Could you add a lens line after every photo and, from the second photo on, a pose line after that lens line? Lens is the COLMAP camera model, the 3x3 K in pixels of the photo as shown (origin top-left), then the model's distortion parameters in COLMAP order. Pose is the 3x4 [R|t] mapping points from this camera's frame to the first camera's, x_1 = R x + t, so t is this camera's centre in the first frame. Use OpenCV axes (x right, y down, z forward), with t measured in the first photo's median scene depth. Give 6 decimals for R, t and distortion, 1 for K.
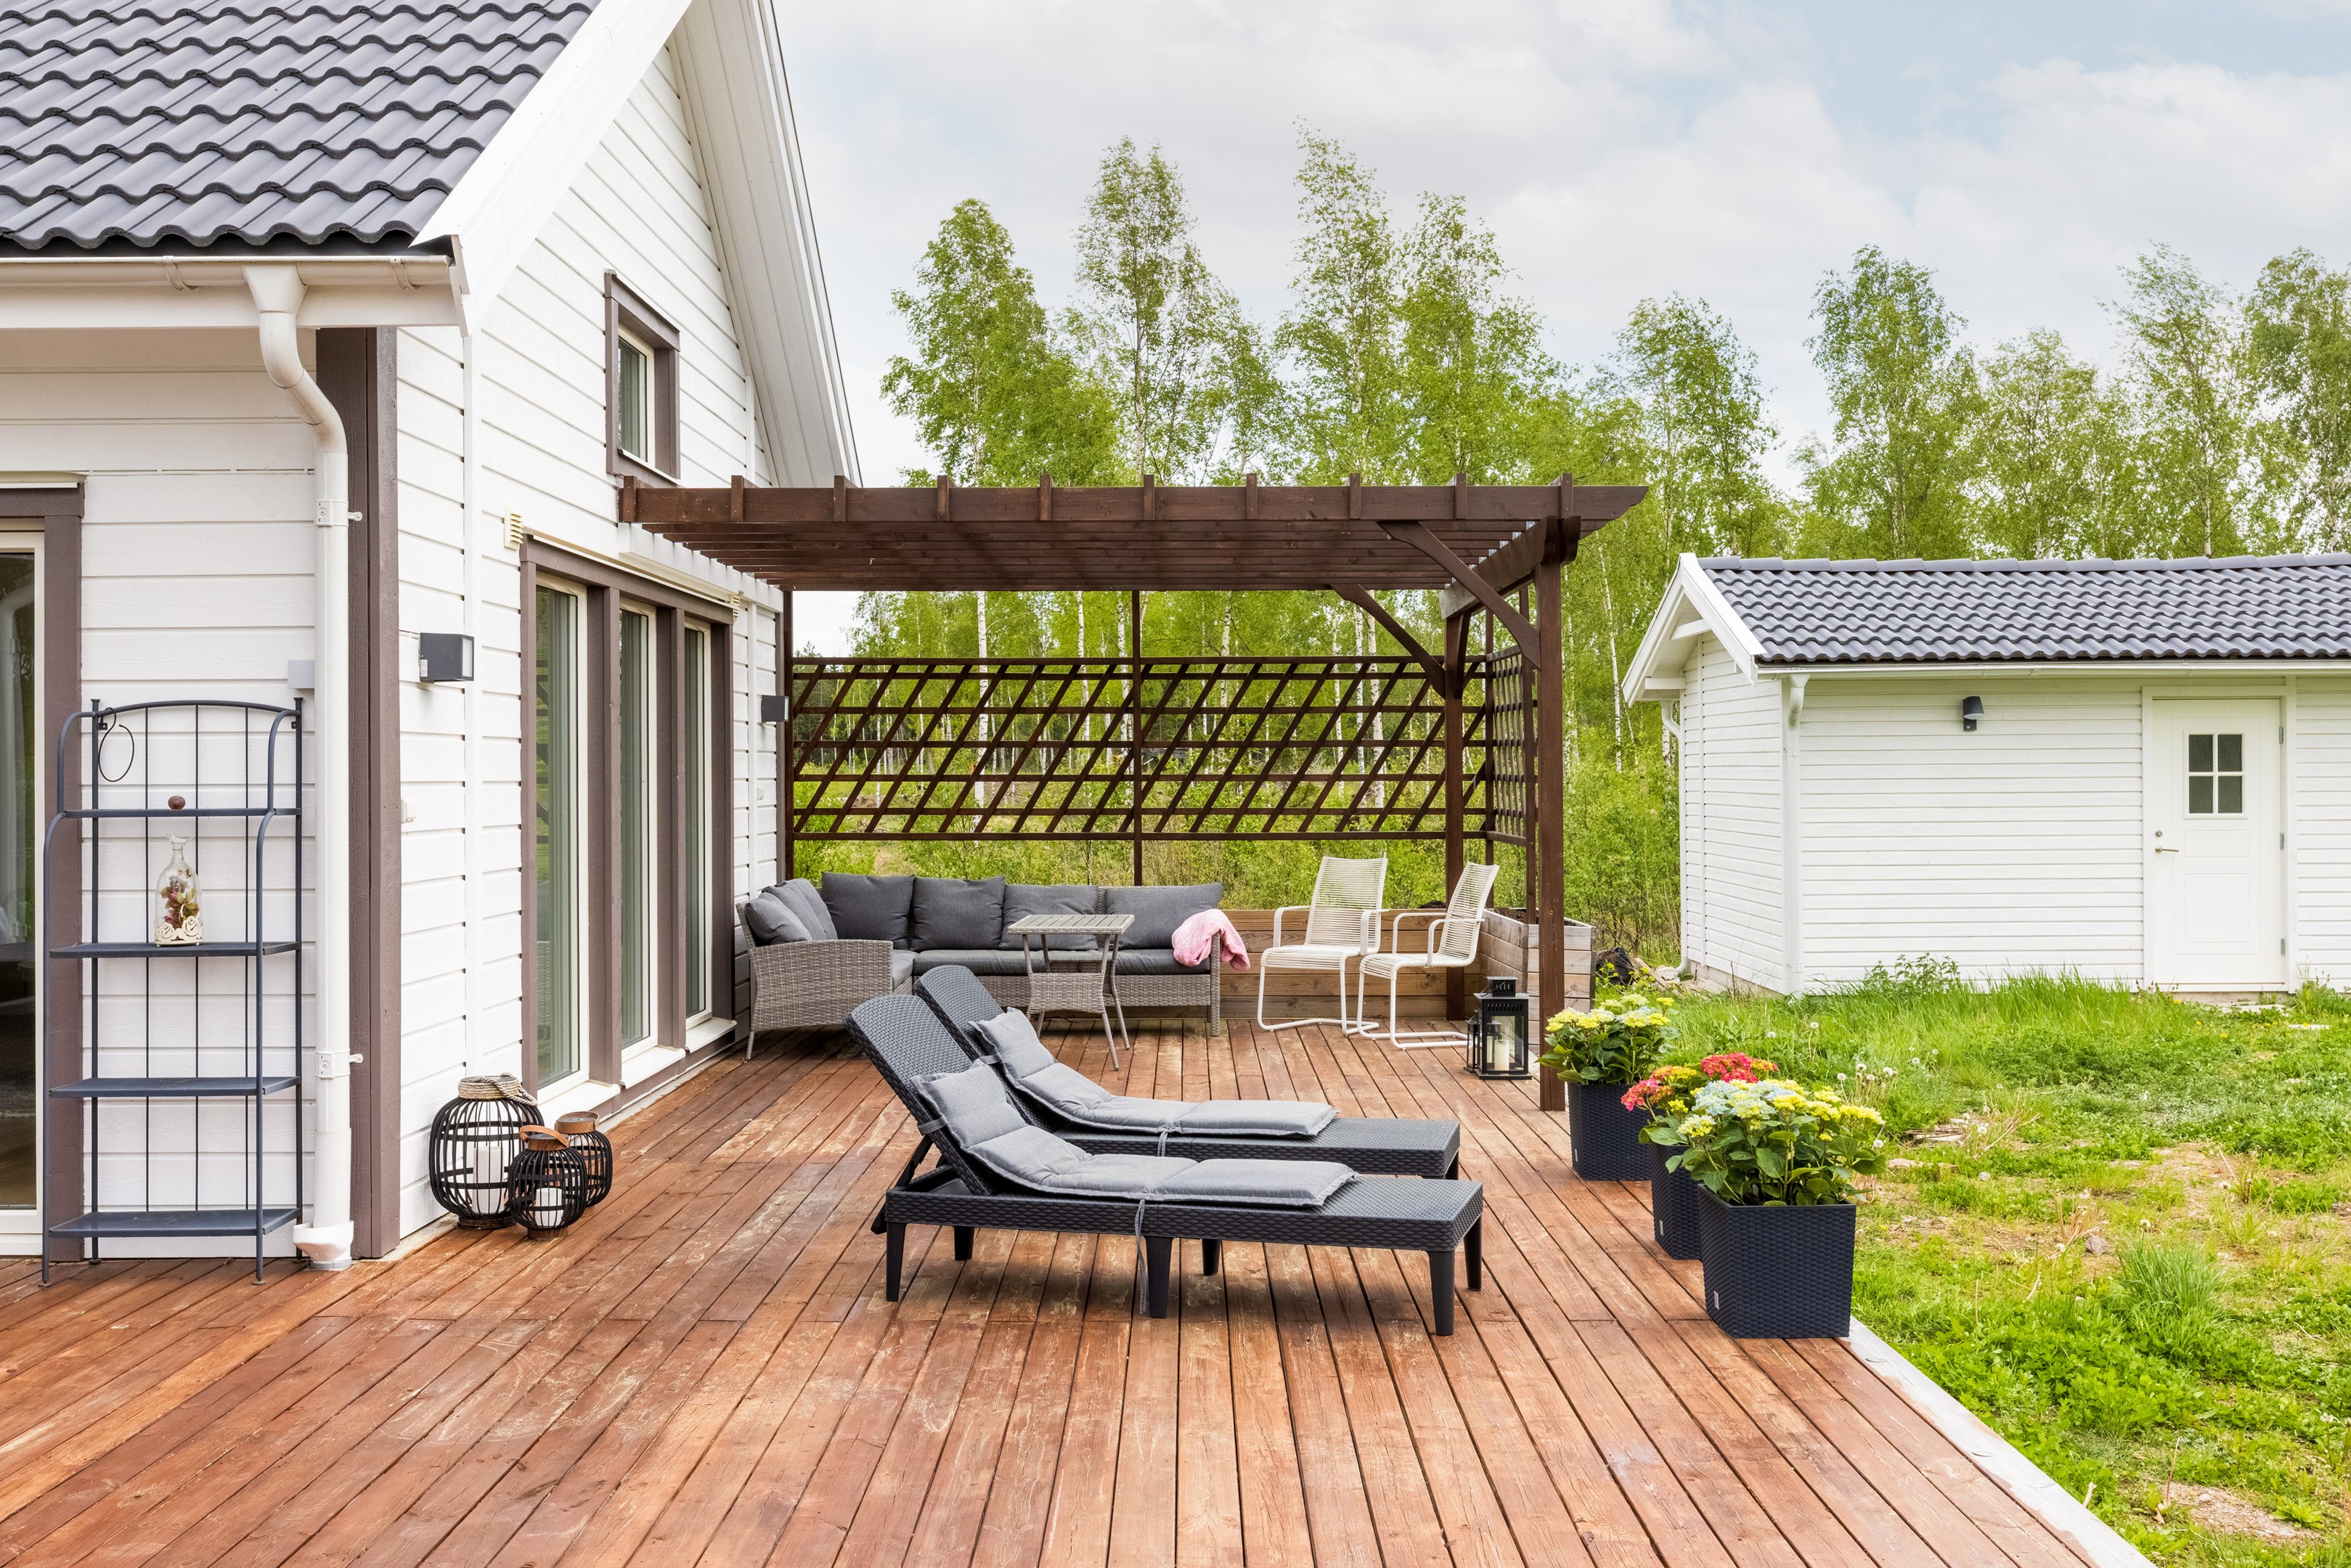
lens RADIAL K [[2356.8, 0, 1166.3], [0, 2356.8, 747.6], [0, 0, 1]] dist [0.002450, 0.007319]
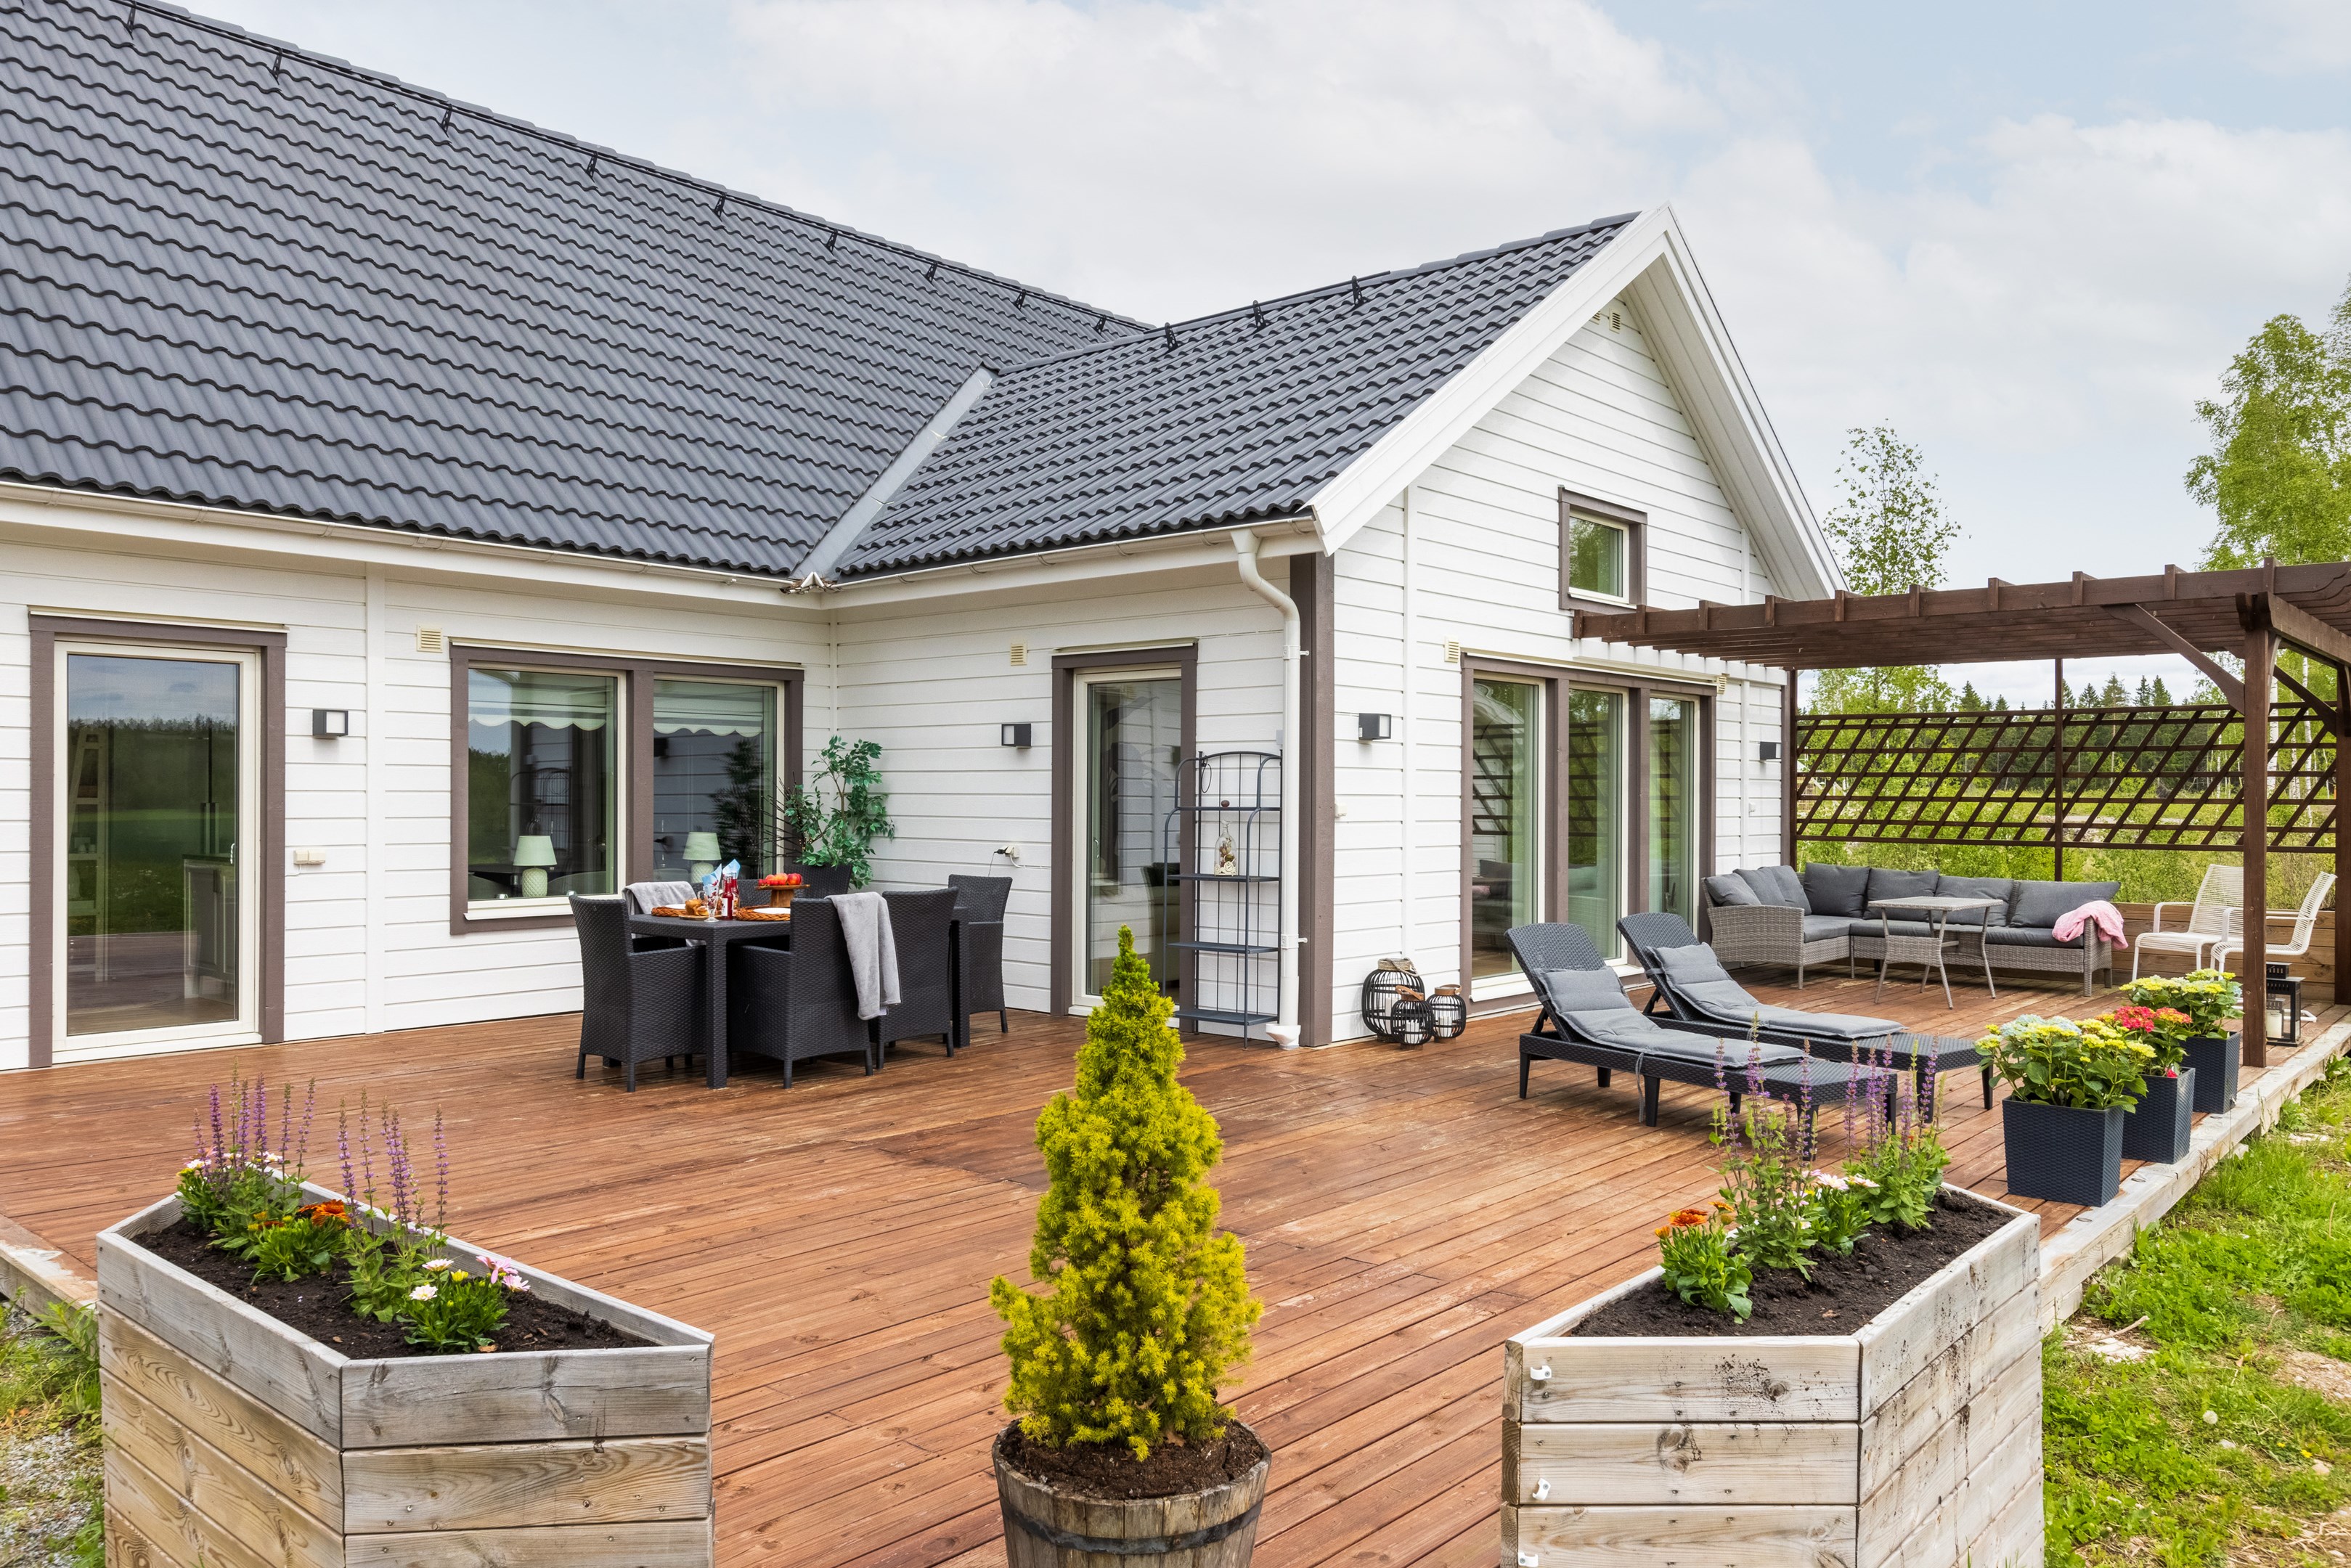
lens RADIAL K [[1669.1, 0, 1175.5], [0, 1669.1, 784.0], [0, 0, 1]] dist [0.026571, 0.000517]
pose [[0.760417, 0.005484, -0.649412, 0.244707], [-0.002442, 0.999981, 0.005585, -0.000352], [0.649430, -0.002661, 0.760417, -0.046571]]
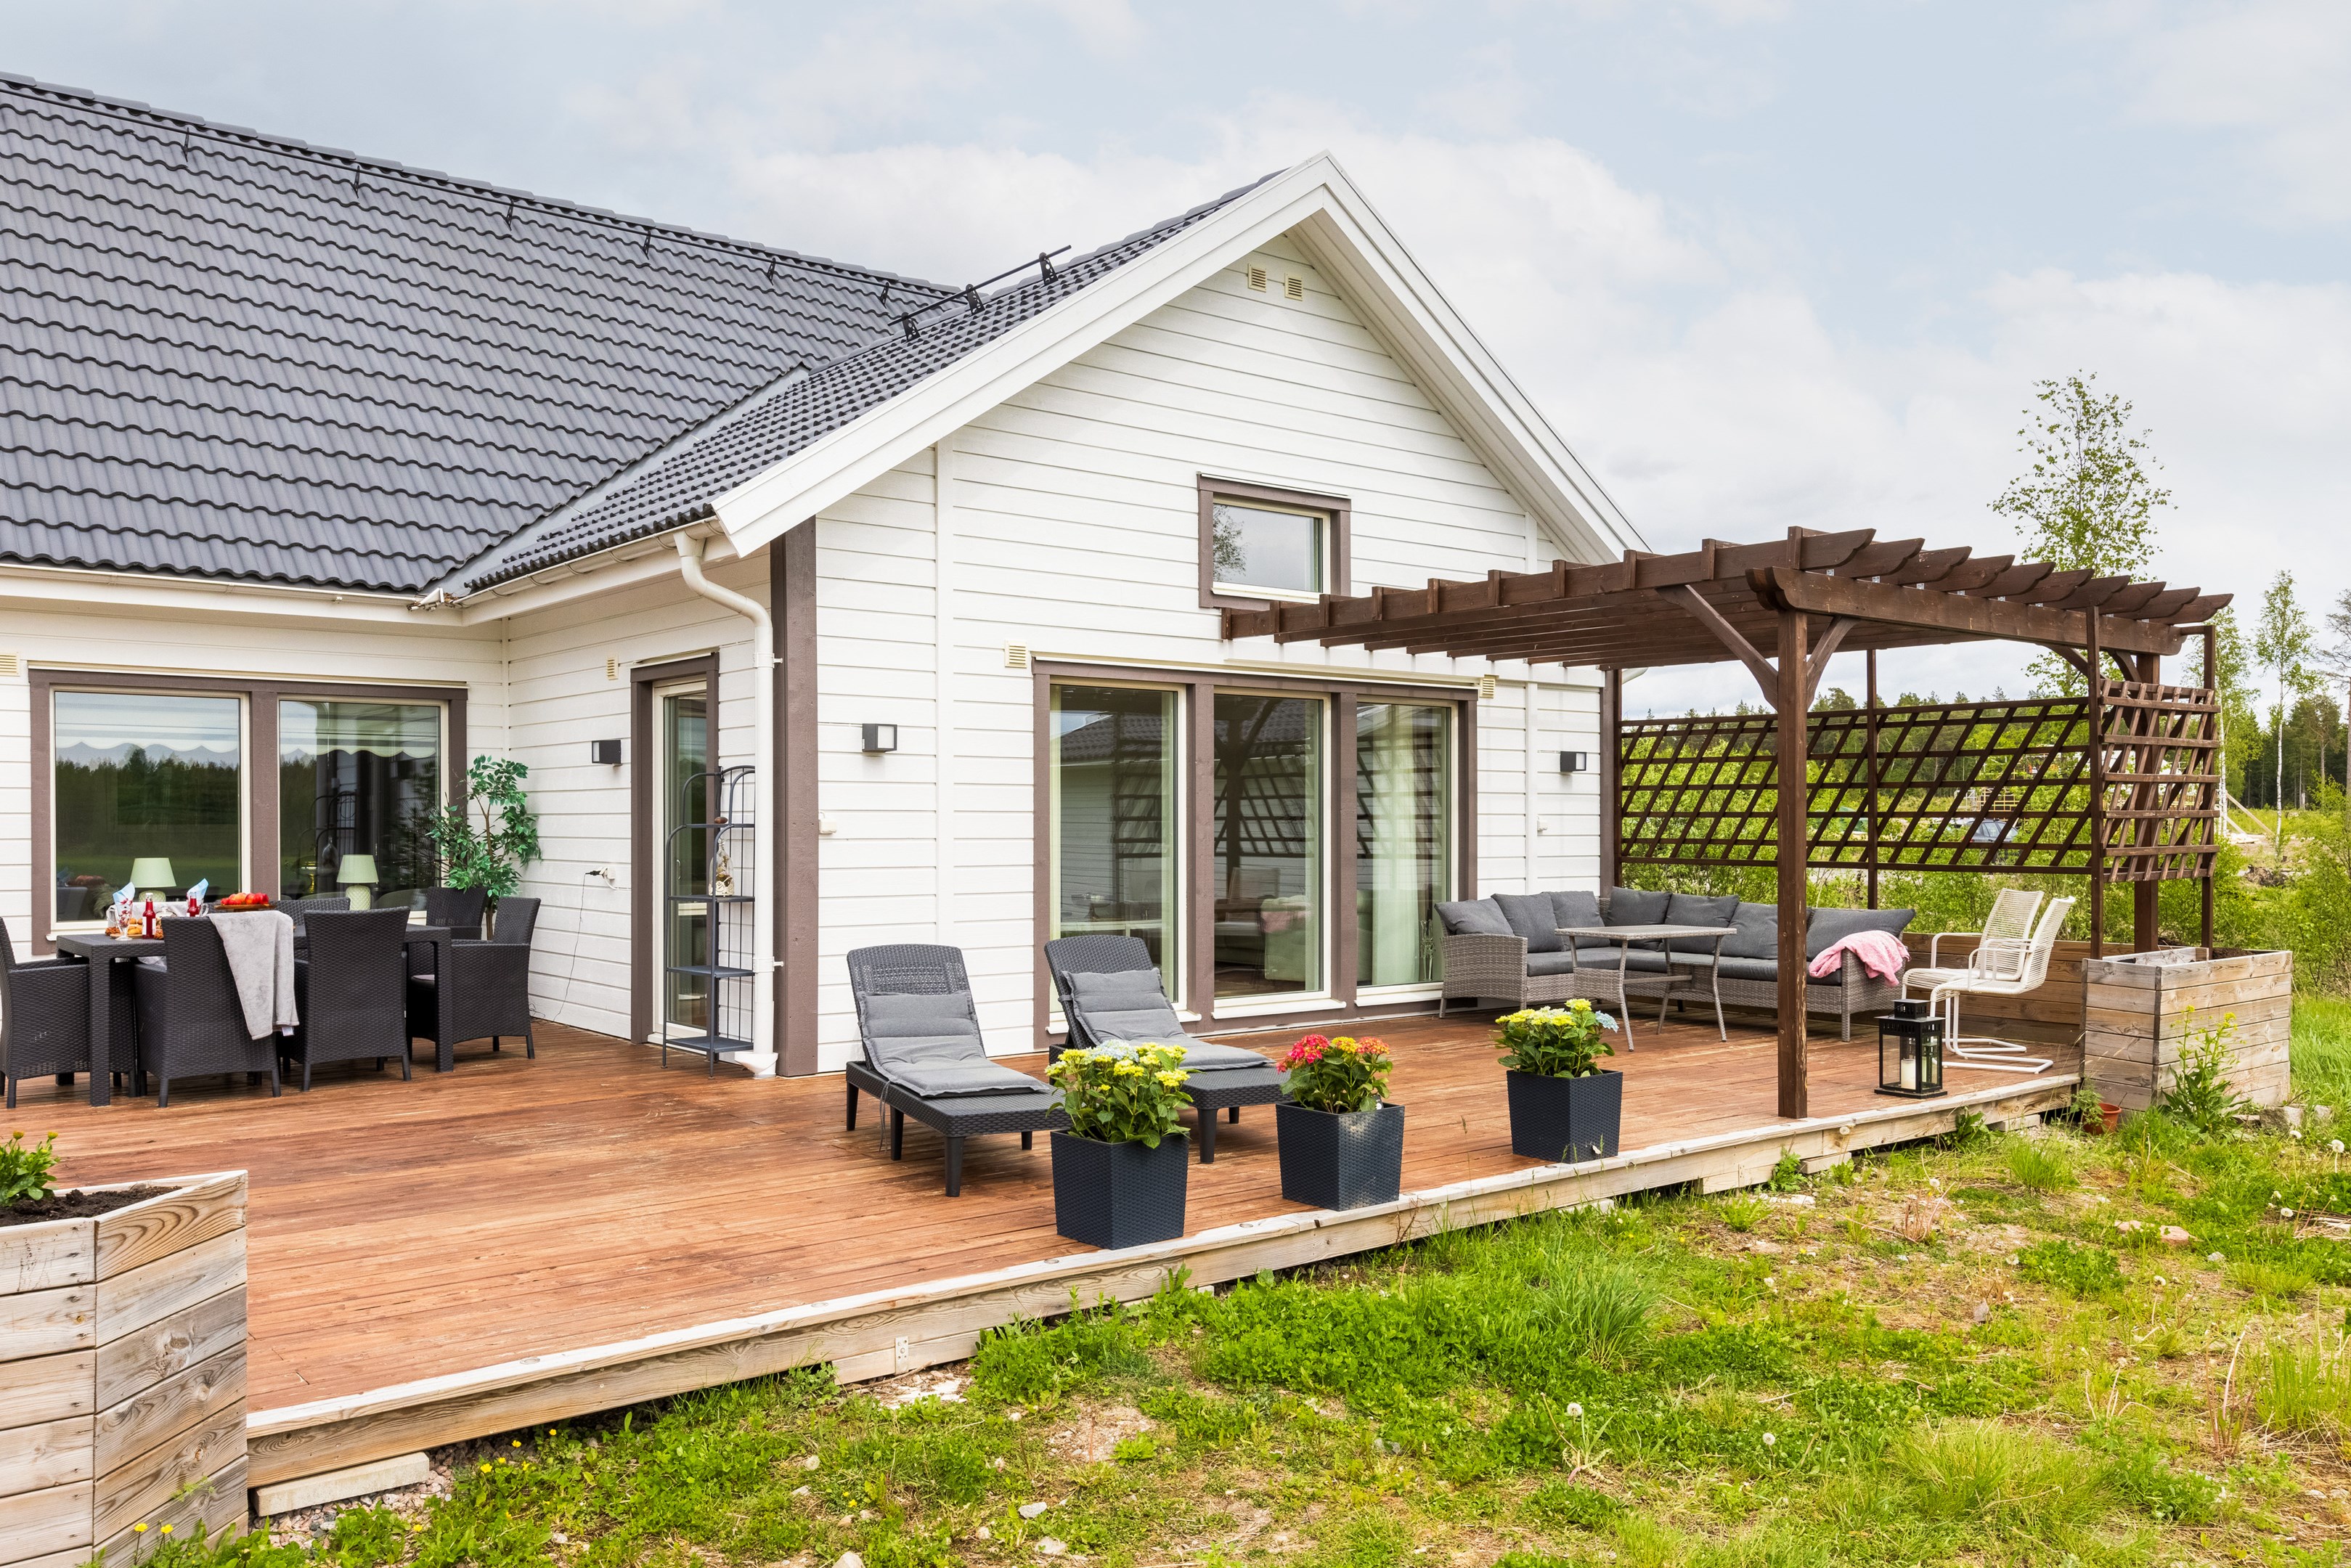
lens RADIAL K [[1817.6, 0, 1176.8], [0, 1817.6, 825.3], [0, 0, 1]] dist [0.060485, 0.003887]
pose [[0.631434, 0.006444, -0.775403, 0.504395], [0.004723, 0.999915, 0.012155, 0.006097], [0.775415, -0.011337, 0.631350, 0.196725]]
